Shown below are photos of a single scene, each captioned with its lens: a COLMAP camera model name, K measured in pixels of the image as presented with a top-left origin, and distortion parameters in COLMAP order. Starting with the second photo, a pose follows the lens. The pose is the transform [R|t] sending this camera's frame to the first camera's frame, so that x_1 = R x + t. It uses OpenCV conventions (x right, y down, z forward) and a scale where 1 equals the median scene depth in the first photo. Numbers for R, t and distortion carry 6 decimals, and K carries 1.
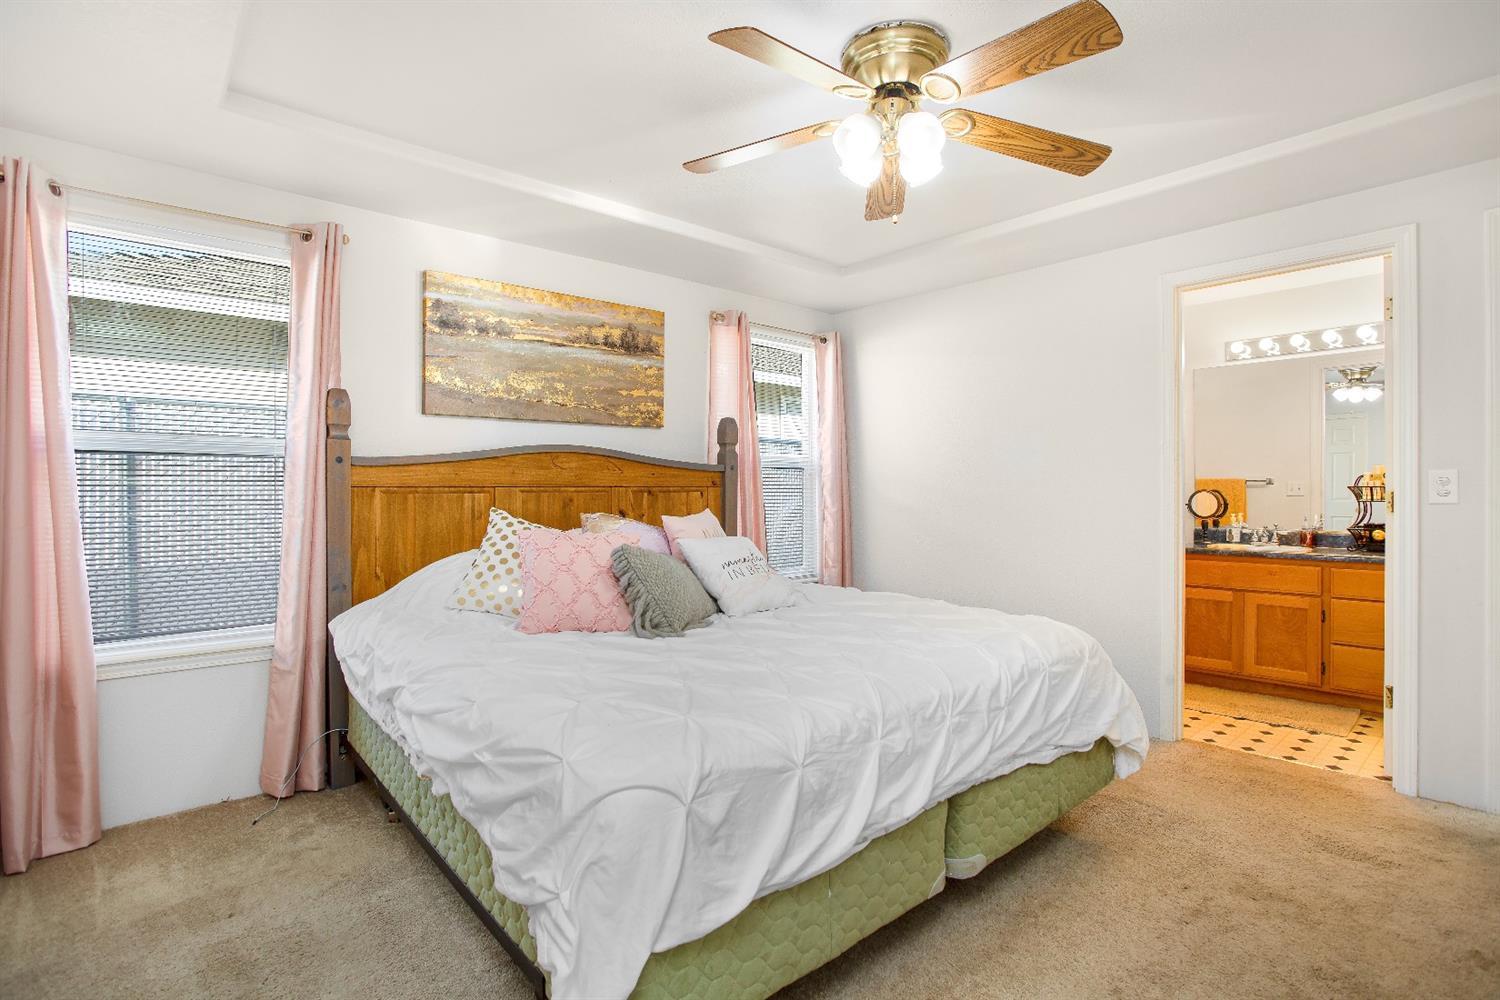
lens RADIAL K [[744.5, 0, 770.2], [0, 744.5, 469.0], [0, 0, 1]] dist [-0.000070, 0.000347]
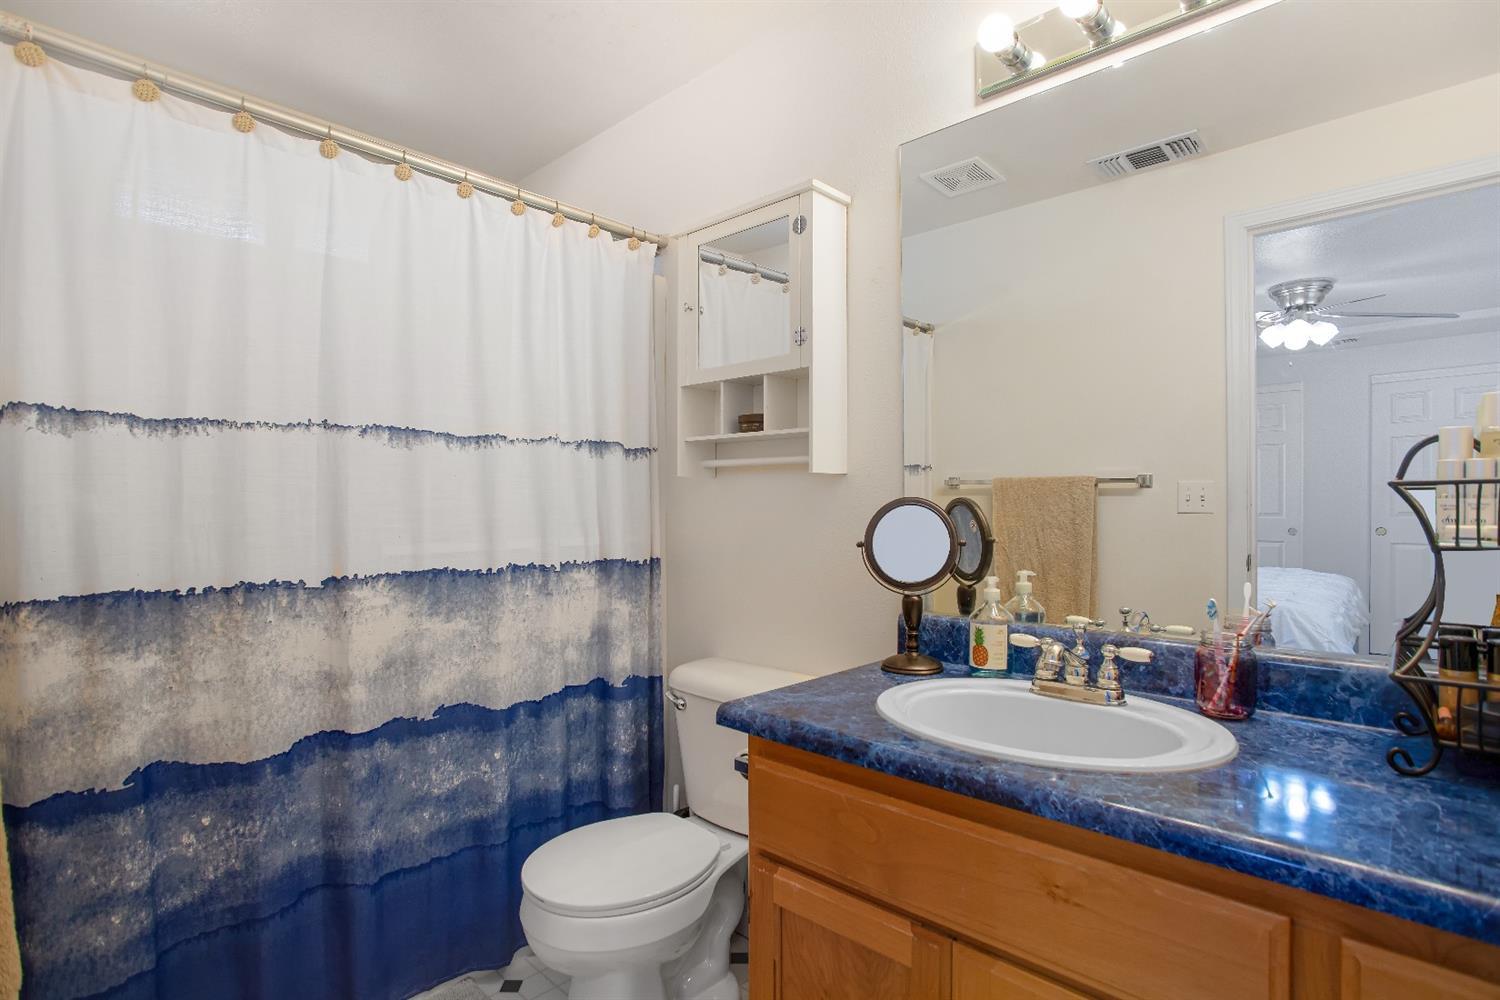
lens RADIAL K [[748.2, 0, 750.0], [0, 748.2, 500.0], [0, 0, 1]] dist [-0.032827, 0.000373]
pose [[0.998039, -0.004420, 0.062436, 0.490818], [0.002953, 0.999718, 0.023561, 0.020876], [-0.062523, -0.023330, 0.997771, 0.683618]]
